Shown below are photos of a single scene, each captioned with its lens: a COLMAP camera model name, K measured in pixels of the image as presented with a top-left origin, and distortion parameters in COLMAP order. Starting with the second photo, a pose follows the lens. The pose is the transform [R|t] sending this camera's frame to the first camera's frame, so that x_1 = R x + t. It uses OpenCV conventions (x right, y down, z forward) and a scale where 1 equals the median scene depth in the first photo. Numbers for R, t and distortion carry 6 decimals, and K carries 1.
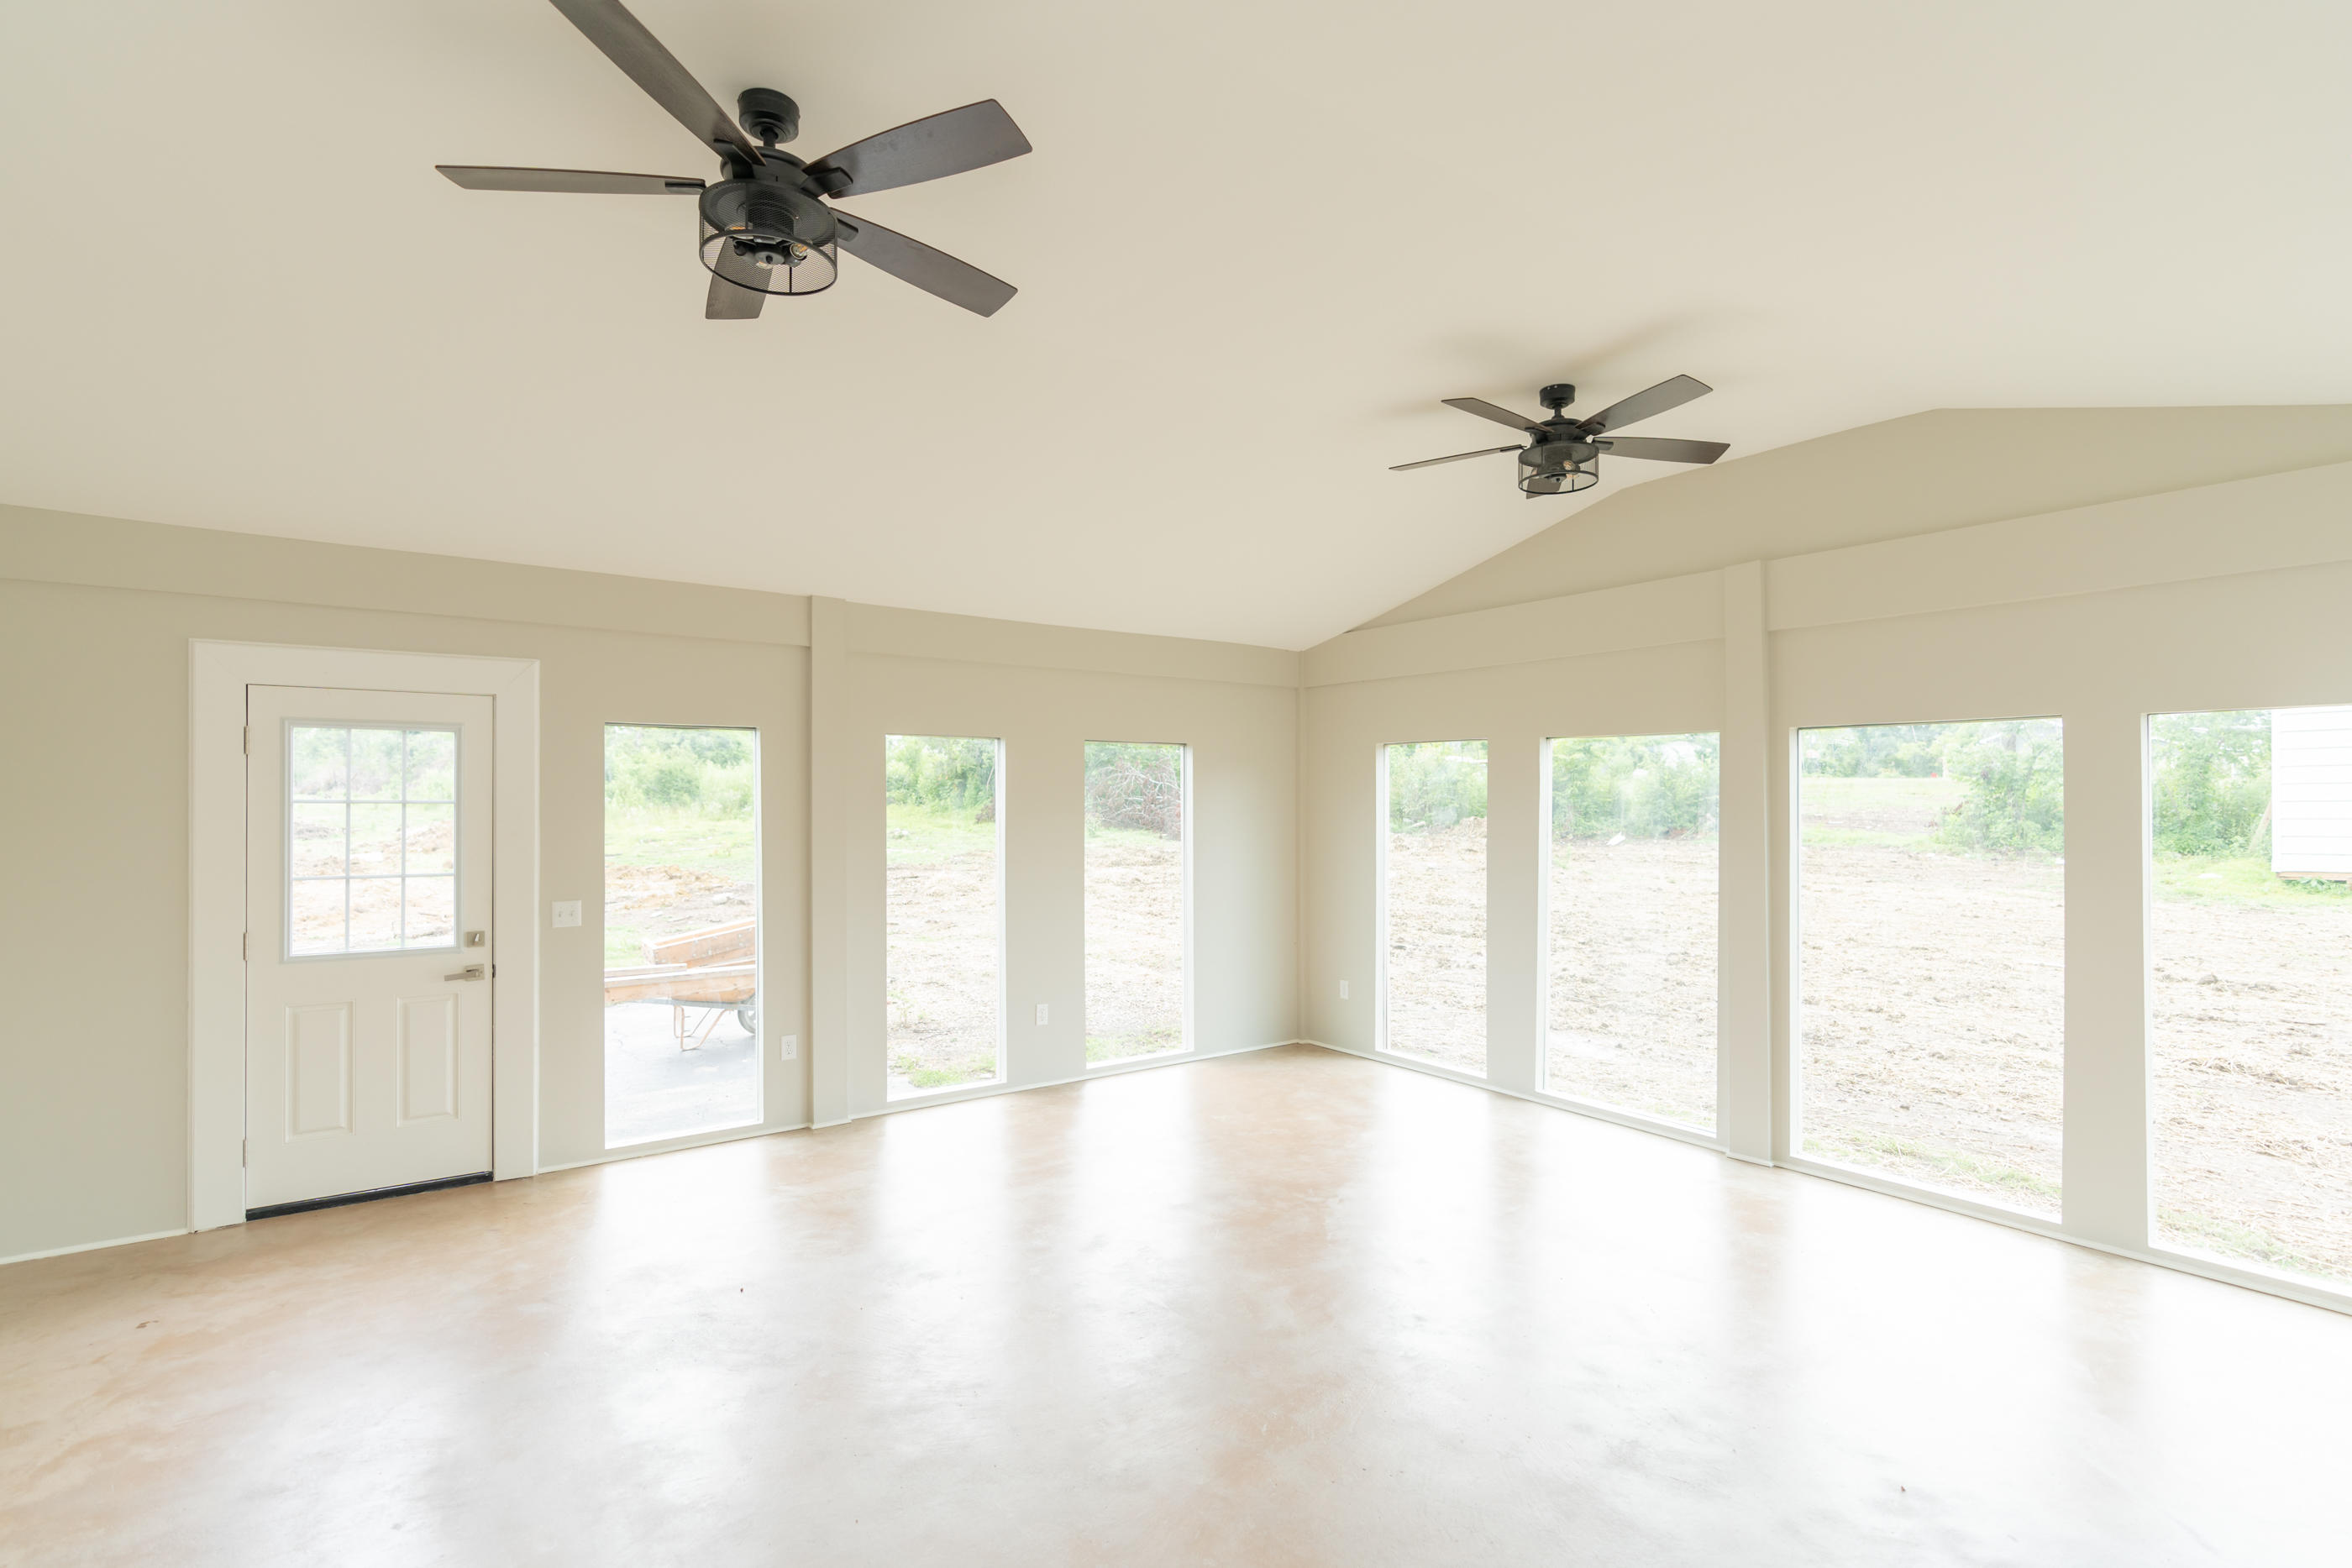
lens RADIAL K [[1117.2, 0, 1164.5], [0, 1117.2, 794.3], [0, 0, 1]] dist [-0.010095, 0.006401]
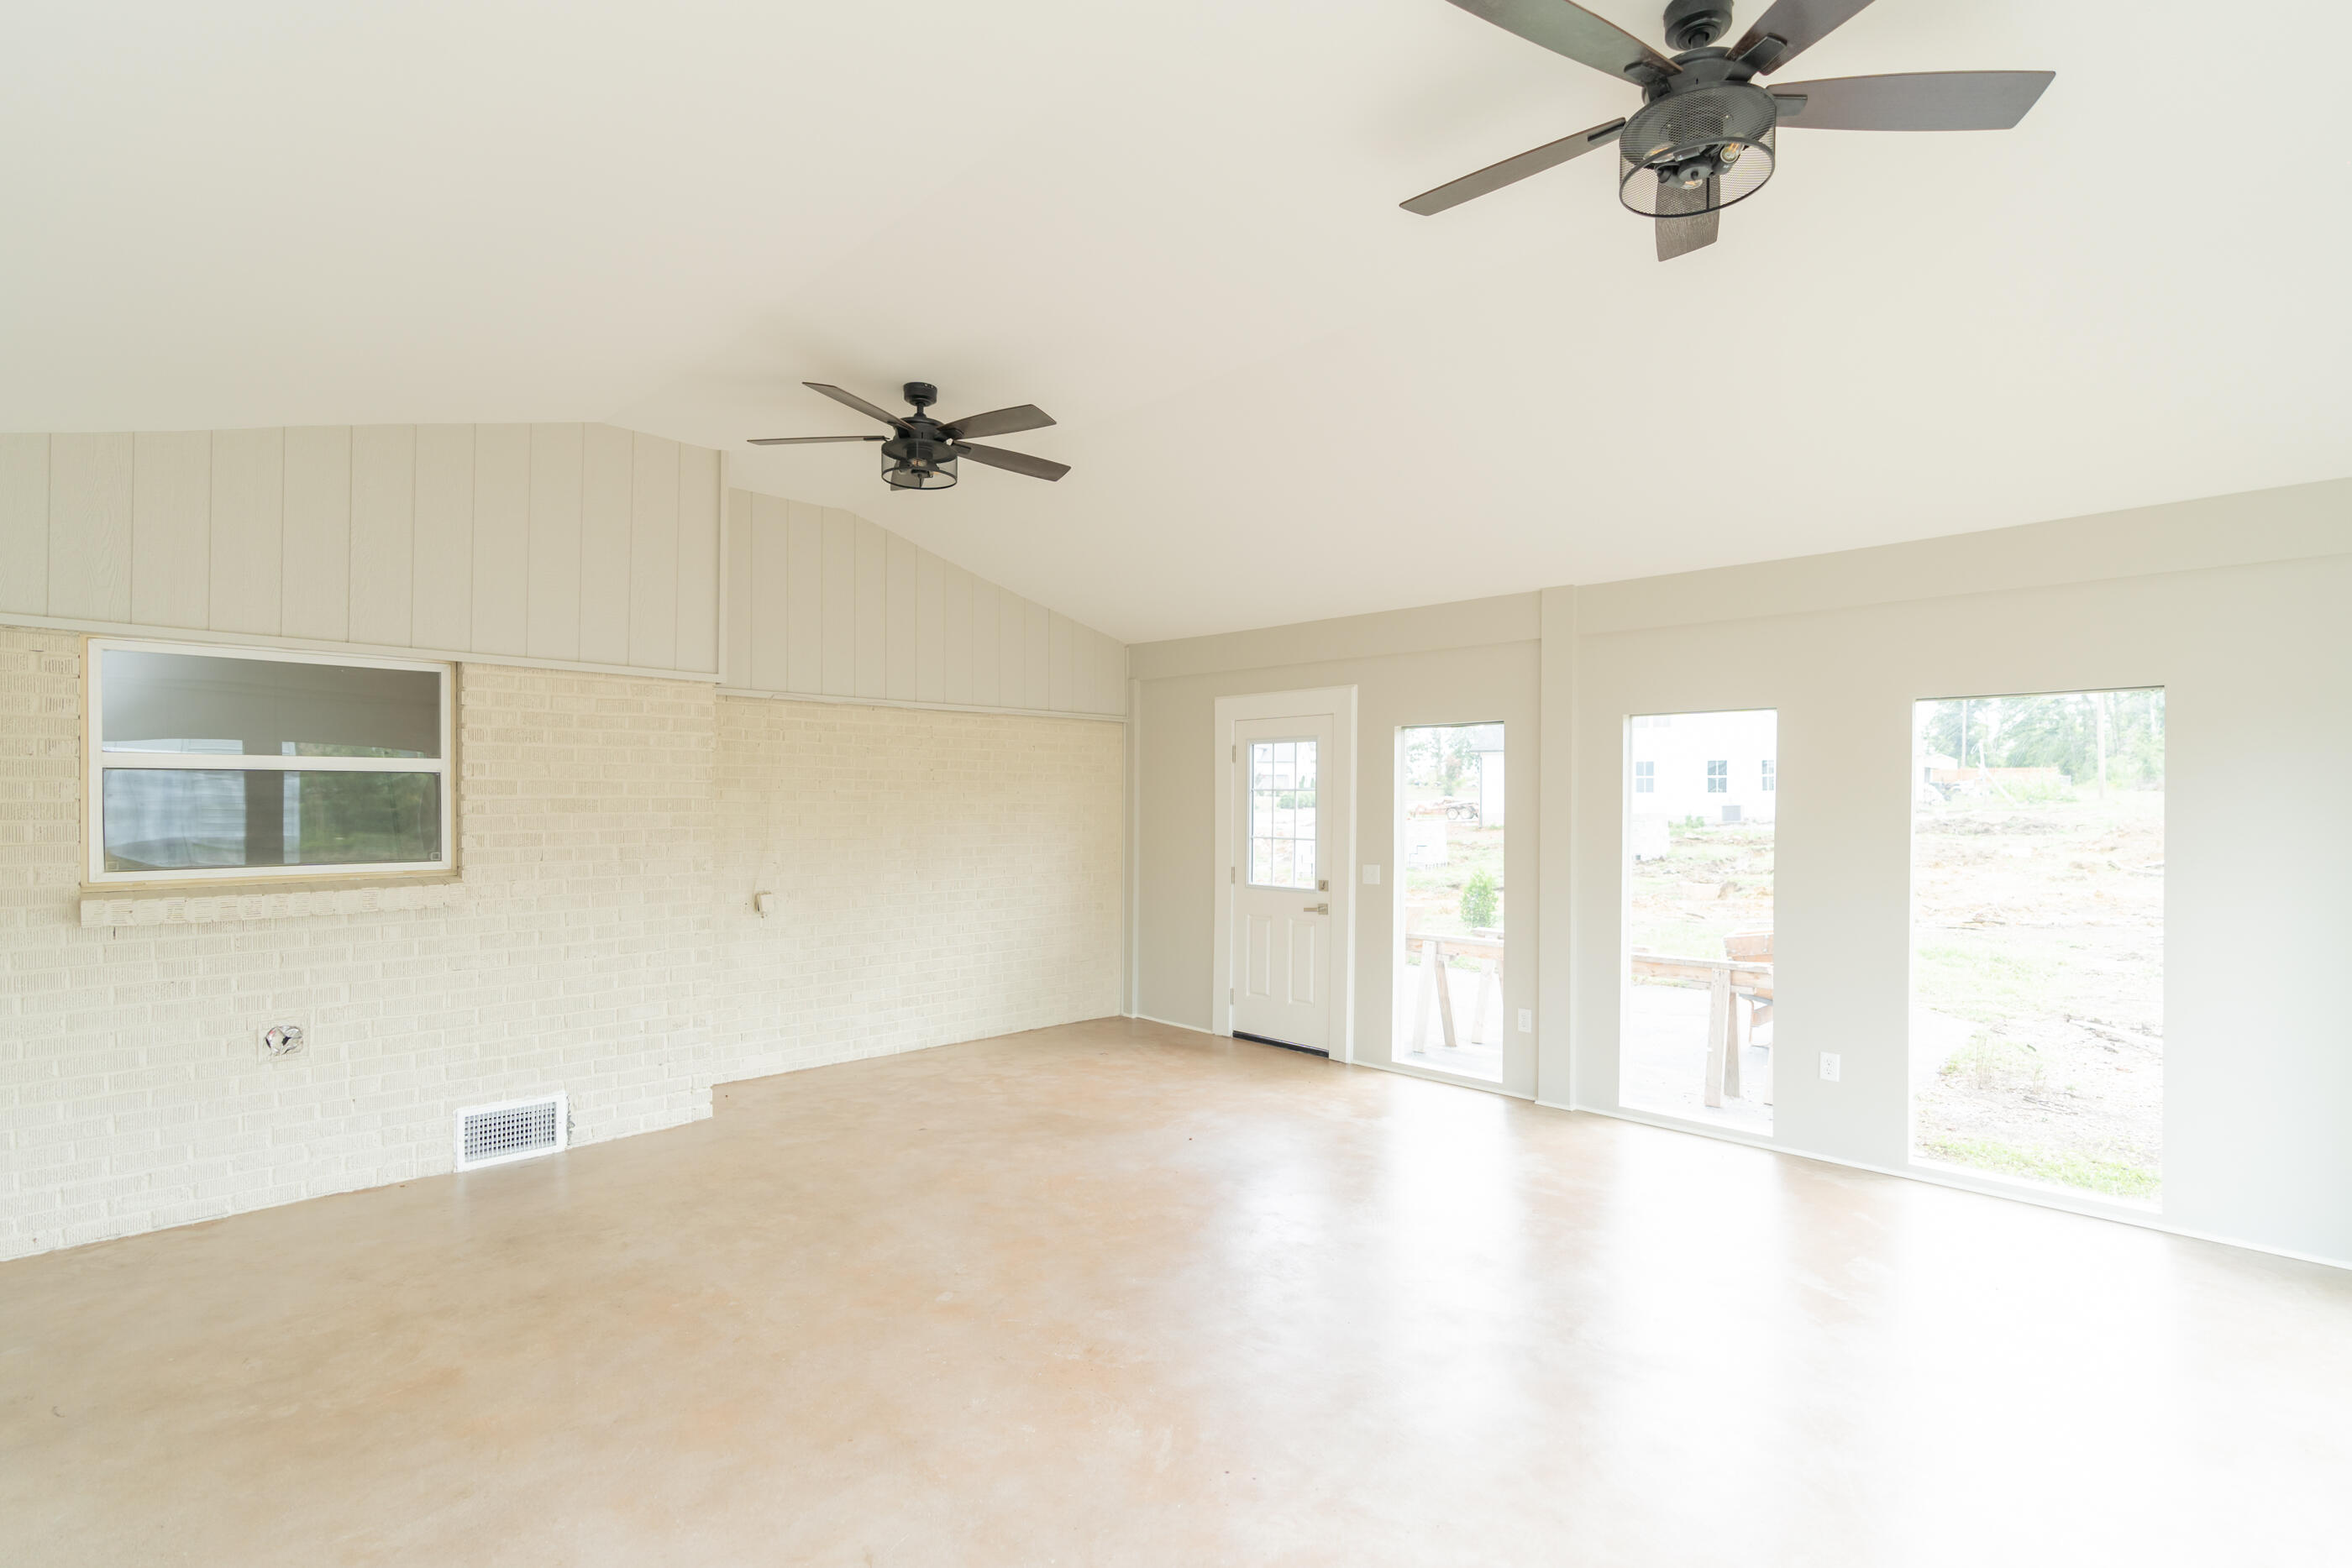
lens RADIAL K [[1117.2, 0, 1171.1], [0, 1117.2, 792.8], [0, 0, 1]] dist [-0.010095, 0.006401]
pose [[0.144971, -0.003561, -0.989430, 0.694304], [0.007147, 0.999971, -0.002551, 0.011962], [0.989410, -0.006701, 0.144992, 0.542789]]
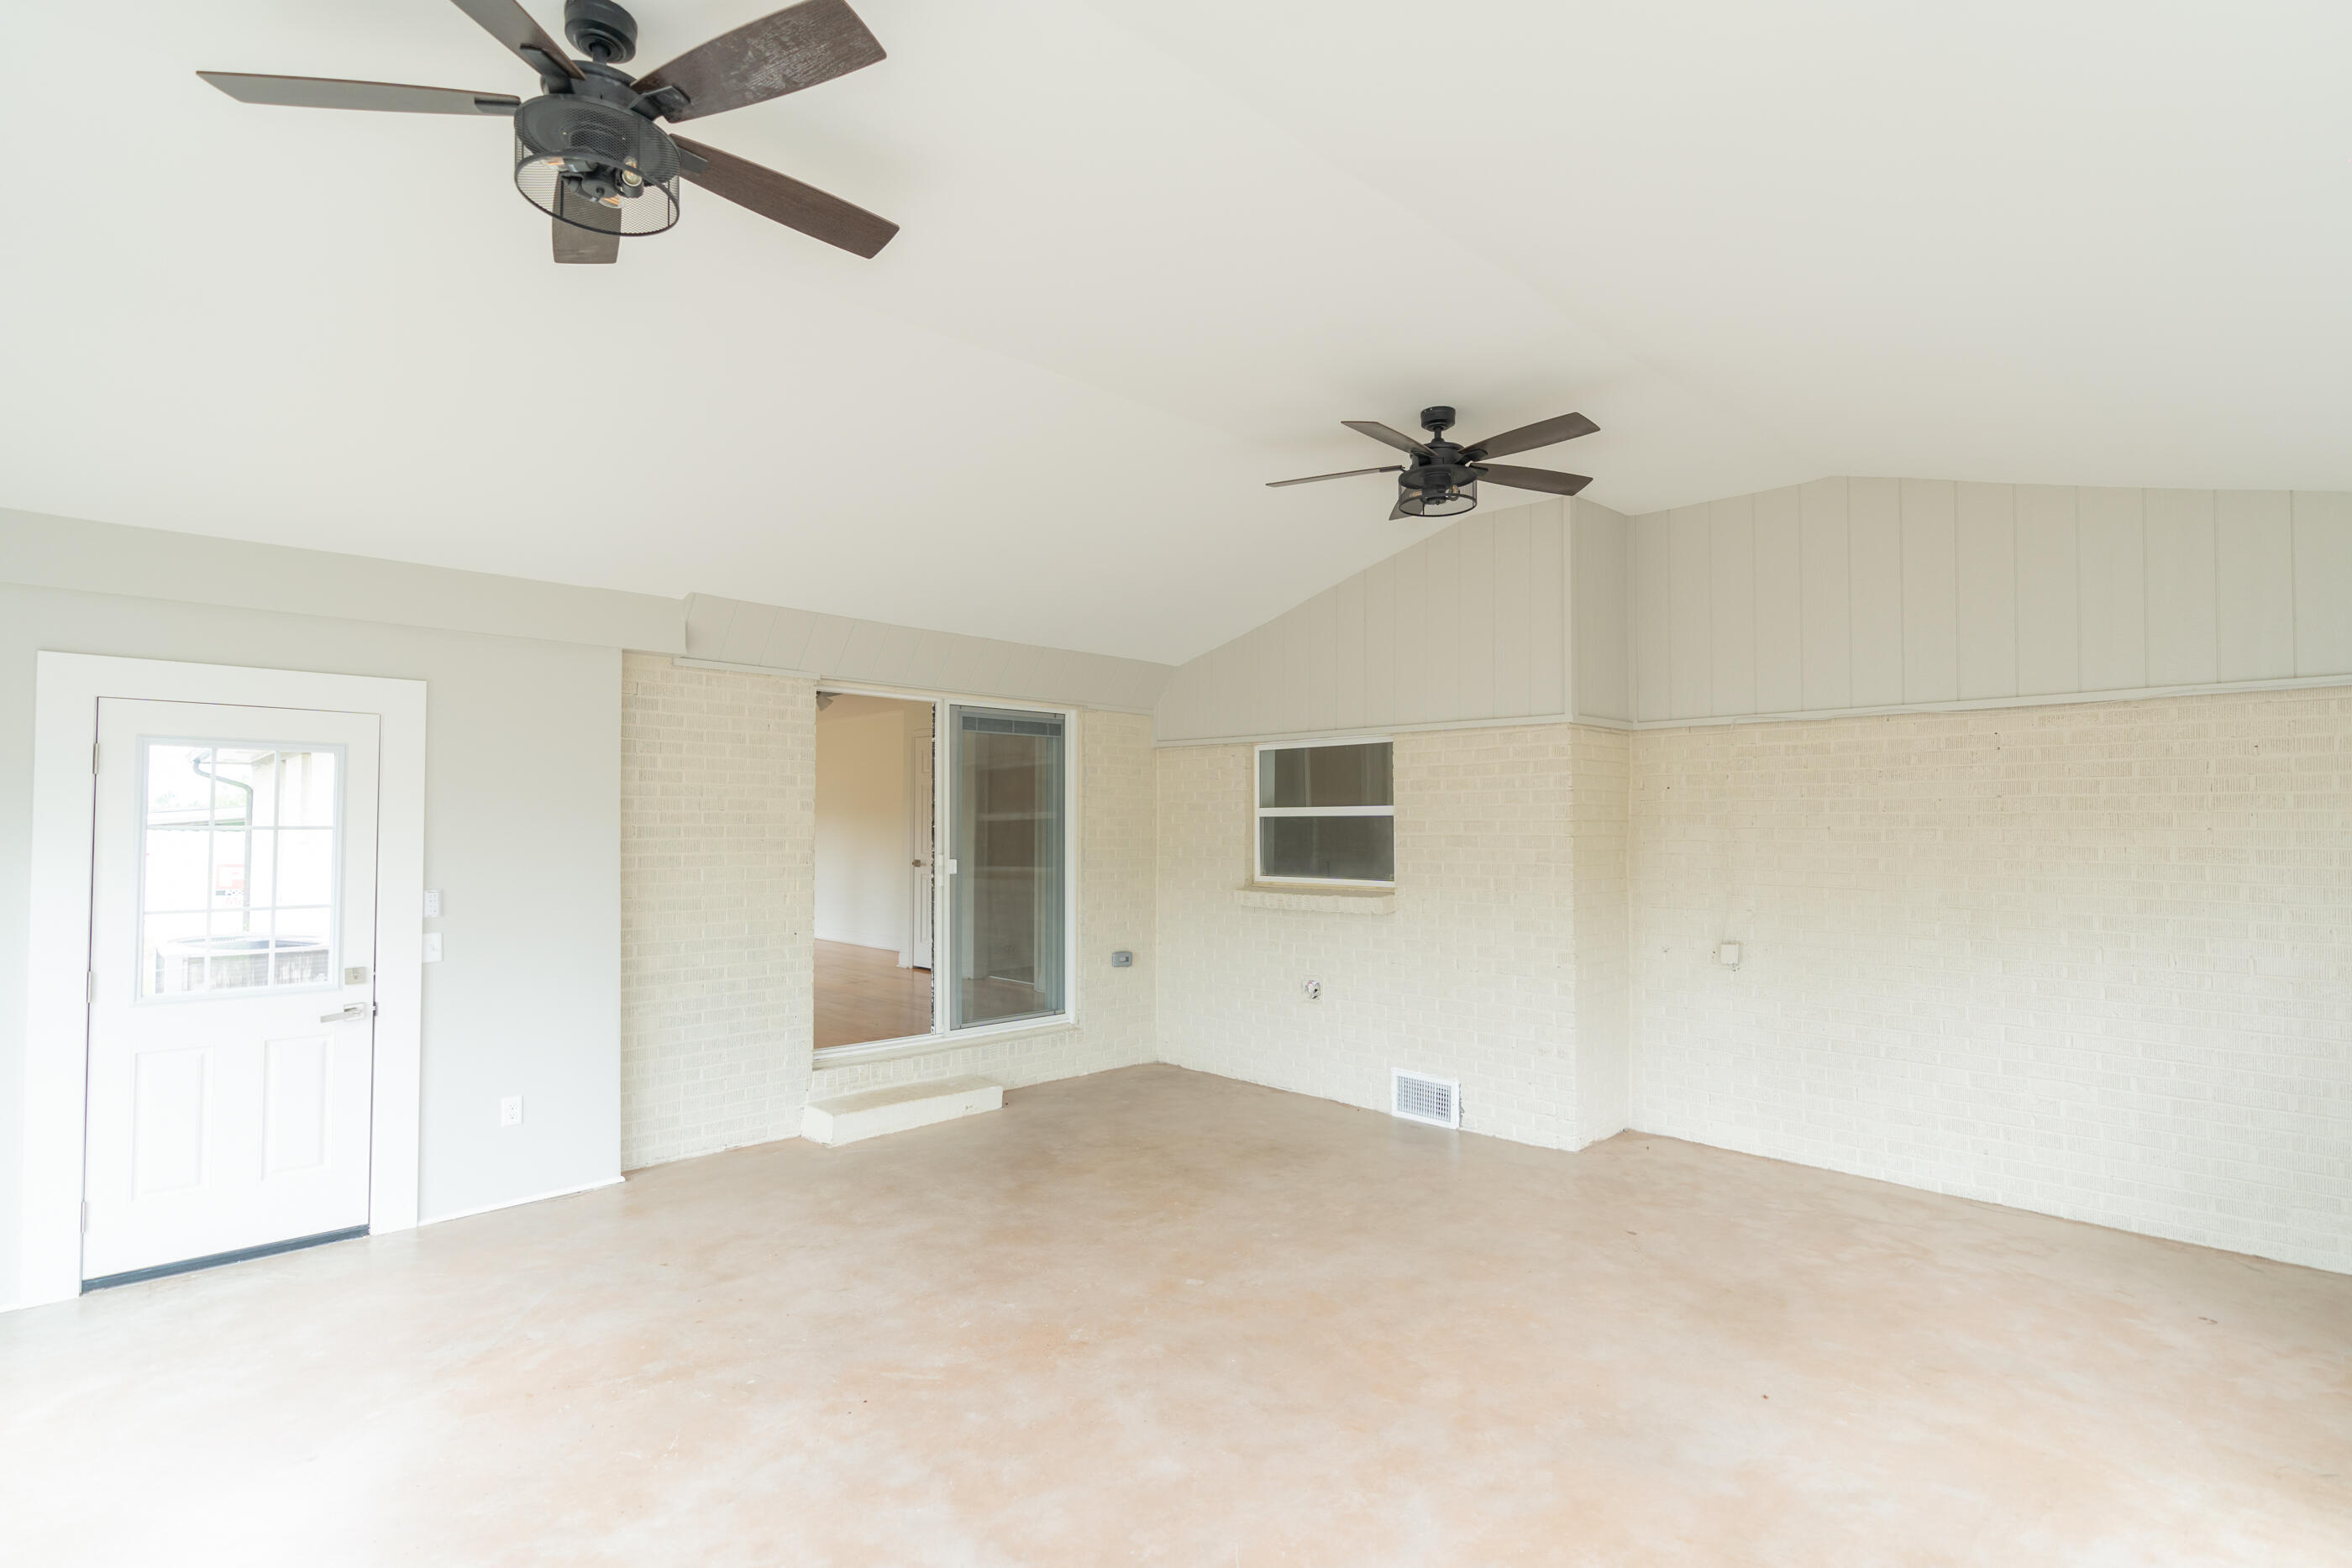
lens RADIAL K [[1117.2, 0, 1182.4], [0, 1117.2, 791.9], [0, 0, 1]] dist [-0.010095, 0.006401]
pose [[-0.990682, -0.007222, -0.136001, 0.124509], [-0.001454, 0.999097, -0.042464, 0.015288], [0.136185, -0.041871, -0.989798, 1.255450]]
